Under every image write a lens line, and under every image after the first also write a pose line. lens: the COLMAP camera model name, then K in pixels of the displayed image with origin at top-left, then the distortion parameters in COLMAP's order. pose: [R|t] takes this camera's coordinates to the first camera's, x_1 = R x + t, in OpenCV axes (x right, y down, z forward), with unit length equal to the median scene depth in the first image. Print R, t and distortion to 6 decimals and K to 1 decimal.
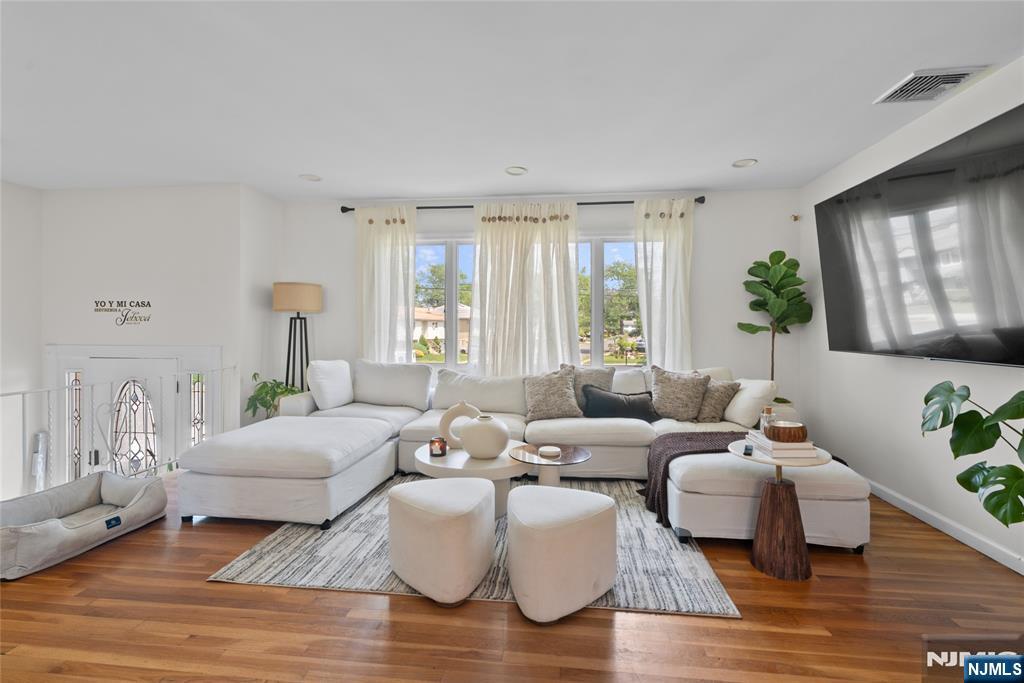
lens RADIAL K [[467.4, 0, 510.6], [0, 467.4, 335.8], [0, 0, 1]] dist [-0.000738, 0.000568]
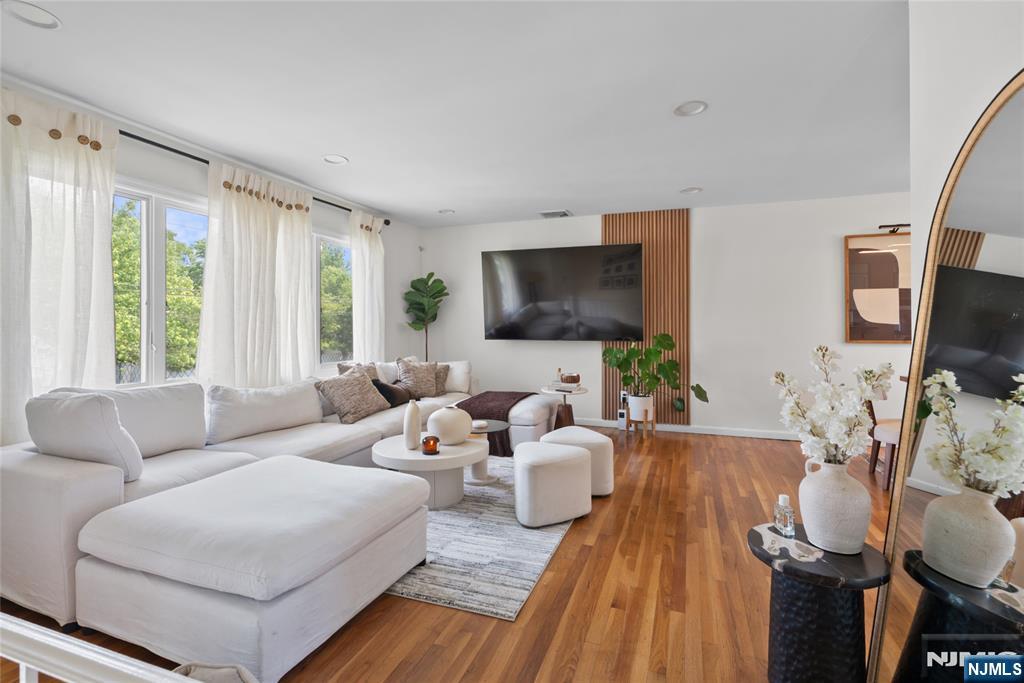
lens RADIAL K [[479.4, 0, 508.9], [0, 479.4, 339.4], [0, 0, 1]] dist [-0.002763, 0.004829]
pose [[0.236832, -0.032349, 0.971012, -0.784188], [0.018582, 0.999414, 0.028763, -0.014200], [-0.971373, 0.011232, 0.237294, 0.411765]]
